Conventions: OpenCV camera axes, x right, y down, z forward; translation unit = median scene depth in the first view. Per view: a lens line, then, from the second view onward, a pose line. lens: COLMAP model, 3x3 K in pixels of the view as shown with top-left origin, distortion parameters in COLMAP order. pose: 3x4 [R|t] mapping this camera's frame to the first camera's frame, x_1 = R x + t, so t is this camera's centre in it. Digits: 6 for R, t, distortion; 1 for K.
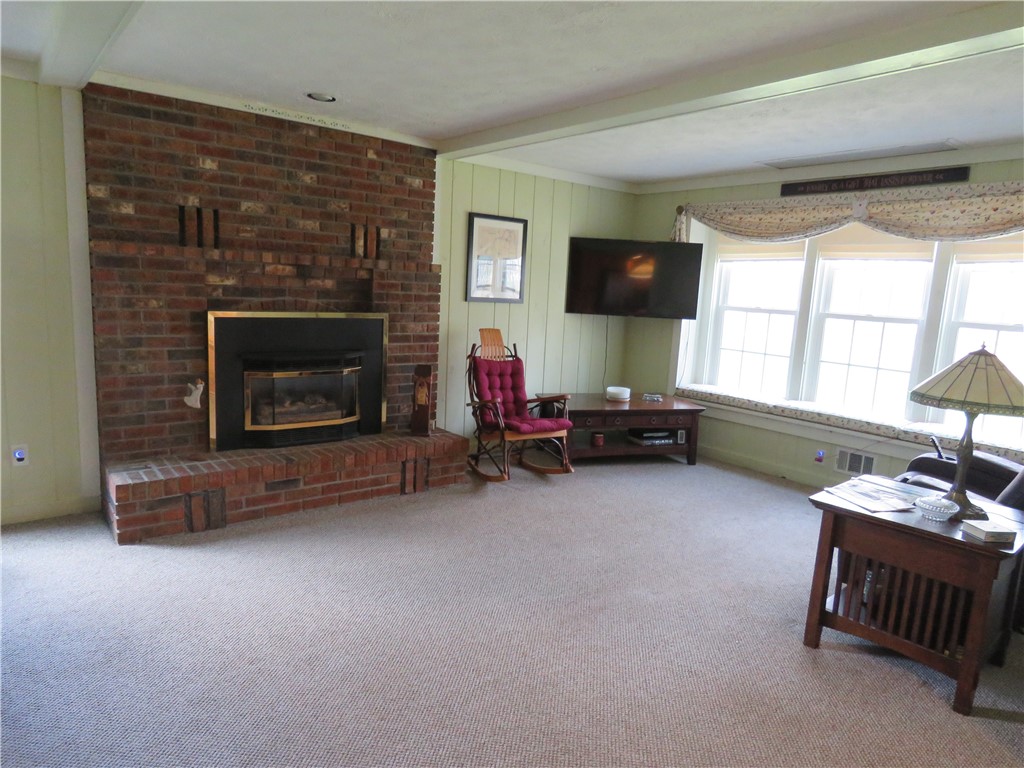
lens RADIAL K [[653.5, 0, 508.8], [0, 653.5, 384.0], [0, 0, 1]] dist [-0.001112, -0.002740]
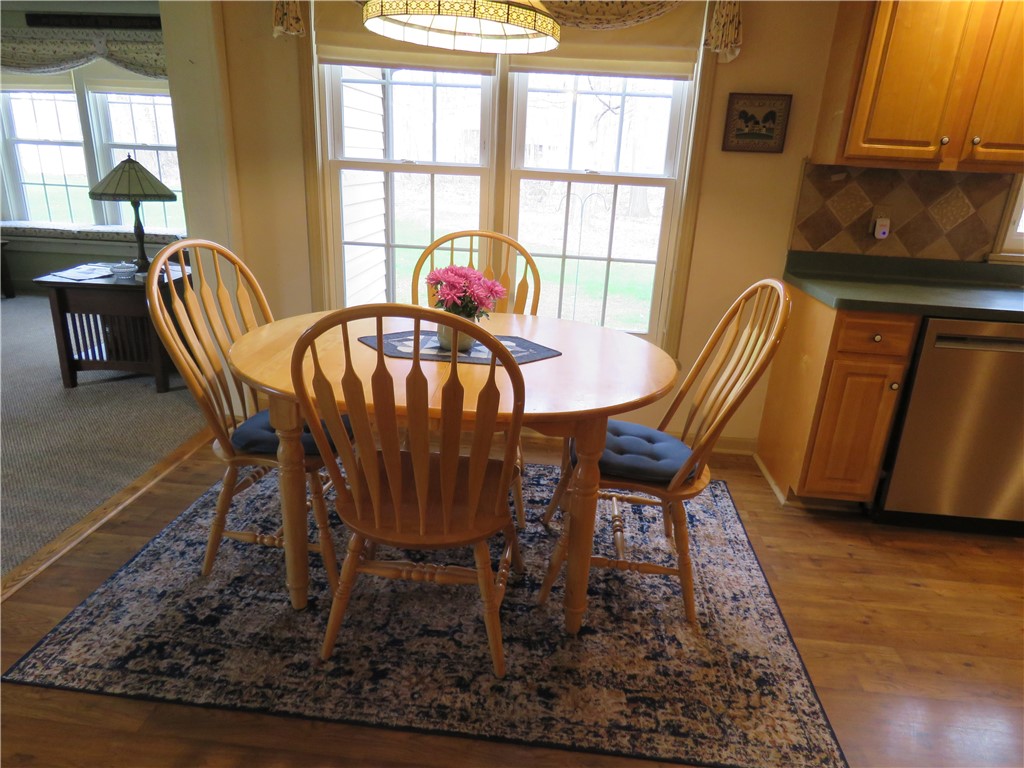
lens RADIAL K [[653.5, 0, 509.7], [0, 653.5, 389.0], [0, 0, 1]] dist [-0.001112, -0.002740]
pose [[0.692983, -0.259958, 0.672456, 0.121209], [0.099302, 0.958257, 0.268109, 0.085614], [-0.714083, -0.119018, 0.689870, -0.433858]]
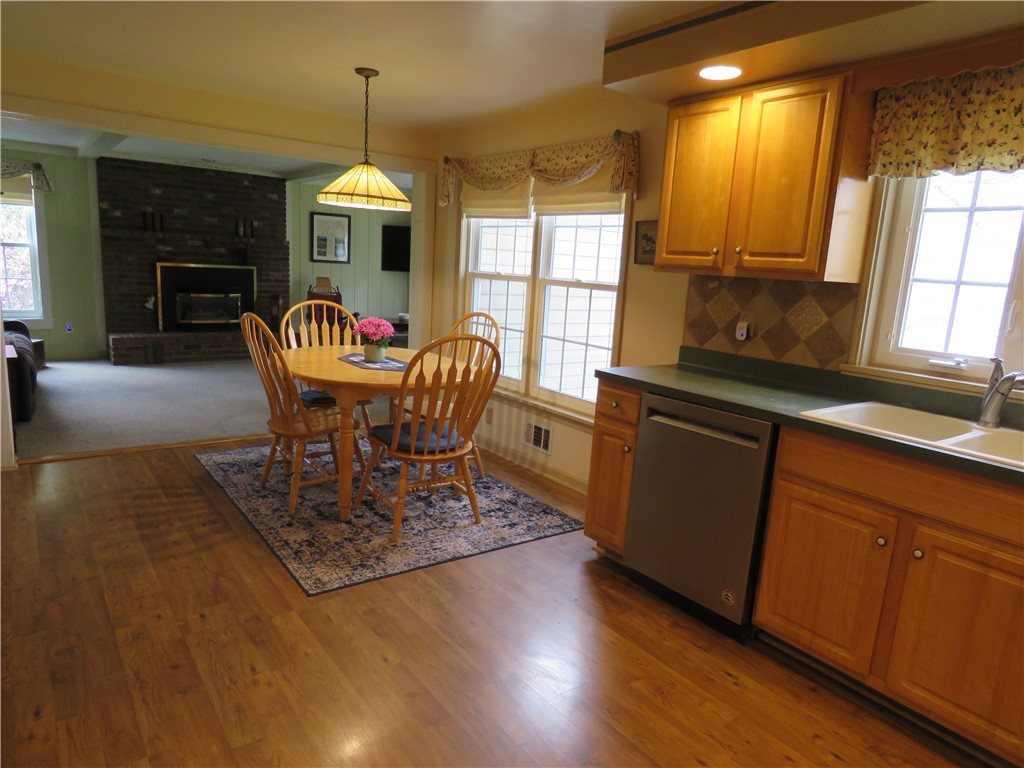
lens RADIAL K [[653.5, 0, 509.6], [0, 653.5, 385.7], [0, 0, 1]] dist [-0.001112, -0.002740]
pose [[0.999497, 0.010928, -0.029775, 0.695509], [-0.010017, 0.999483, 0.030567, 0.196326], [0.030094, -0.030253, 0.999089, -1.008569]]
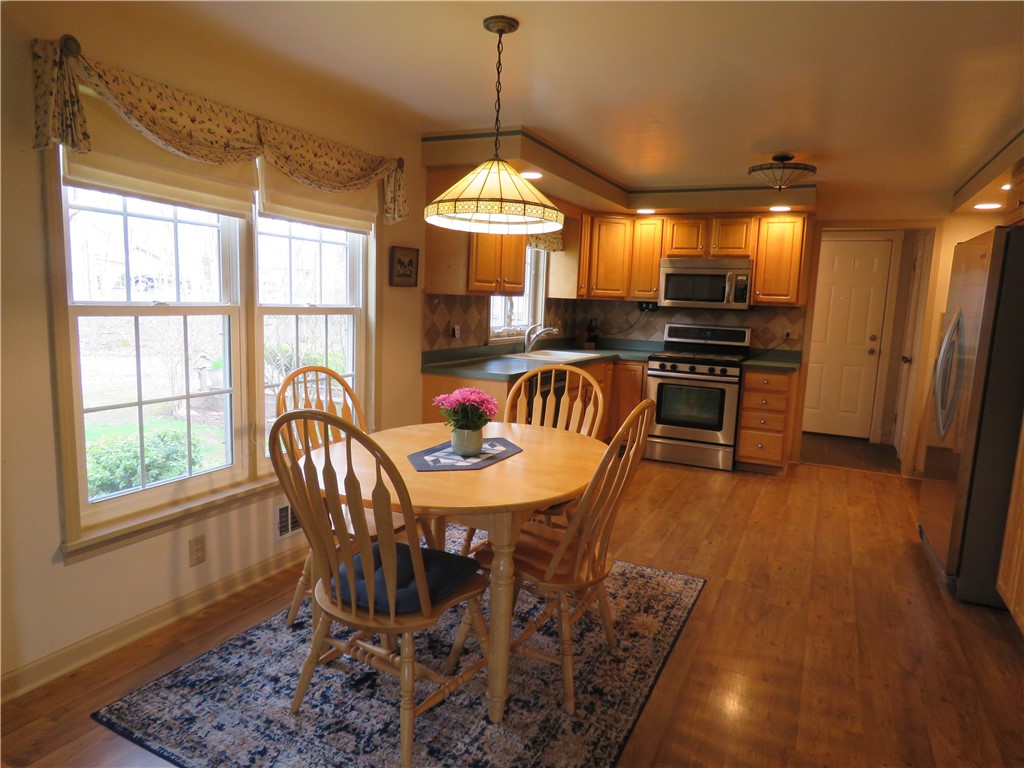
lens RADIAL K [[653.5, 0, 511.6], [0, 653.5, 384.5], [0, 0, 1]] dist [-0.001112, -0.002740]
pose [[-0.422134, -0.189620, 0.886480, -0.128907], [0.077971, 0.966661, 0.243900, -0.032492], [-0.903174, 0.172078, -0.393275, 0.178275]]
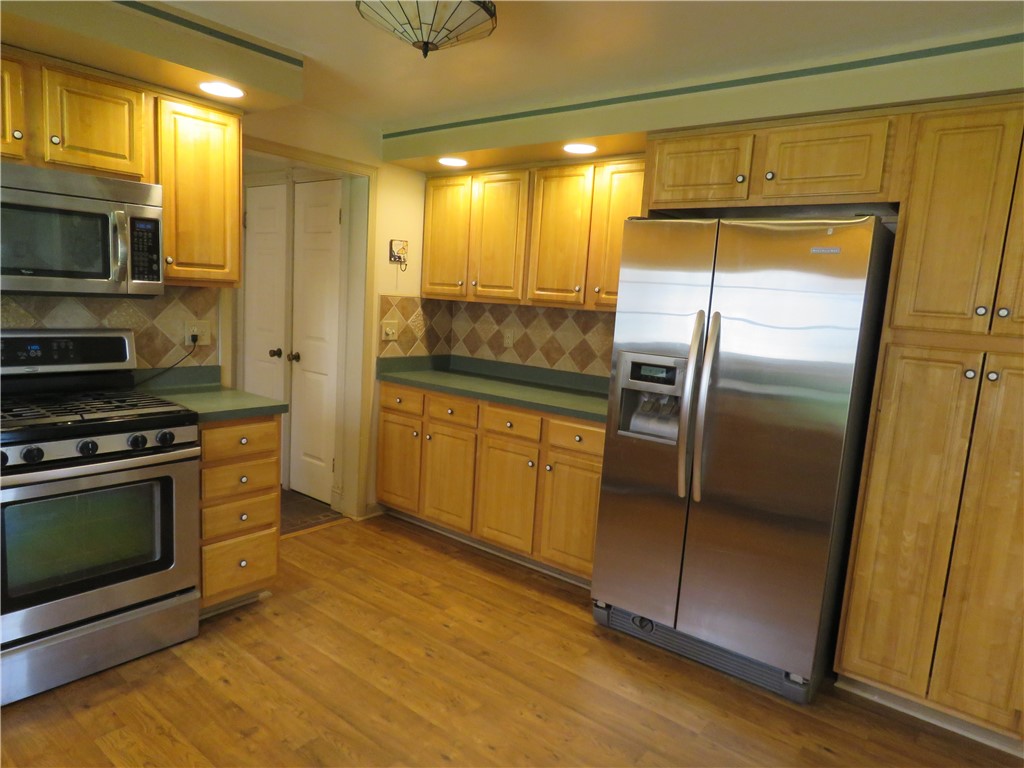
lens RADIAL K [[653.5, 0, 509.5], [0, 653.5, 388.5], [0, 0, 1]] dist [-0.001112, -0.002740]
pose [[-0.972920, -0.082125, -0.216062, 0.744948], [-0.141730, 0.950369, 0.276969, 0.052615], [0.182592, 0.300091, -0.936272, -0.158690]]
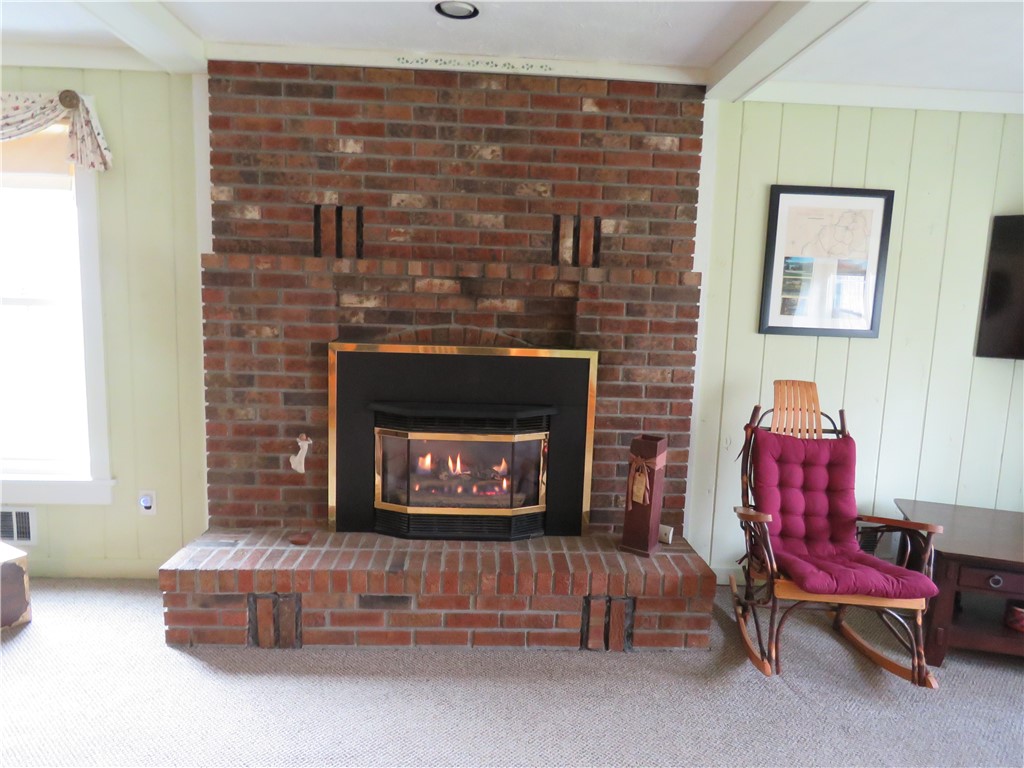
lens RADIAL K [[653.5, 0, 513.2], [0, 653.5, 385.8], [0, 0, 1]] dist [-0.001112, -0.002740]
pose [[0.812747, 0.054913, -0.580023, 0.133639], [-0.081849, 0.996437, -0.020353, -0.061777], [0.576839, 0.064017, 0.814346, 0.497416]]
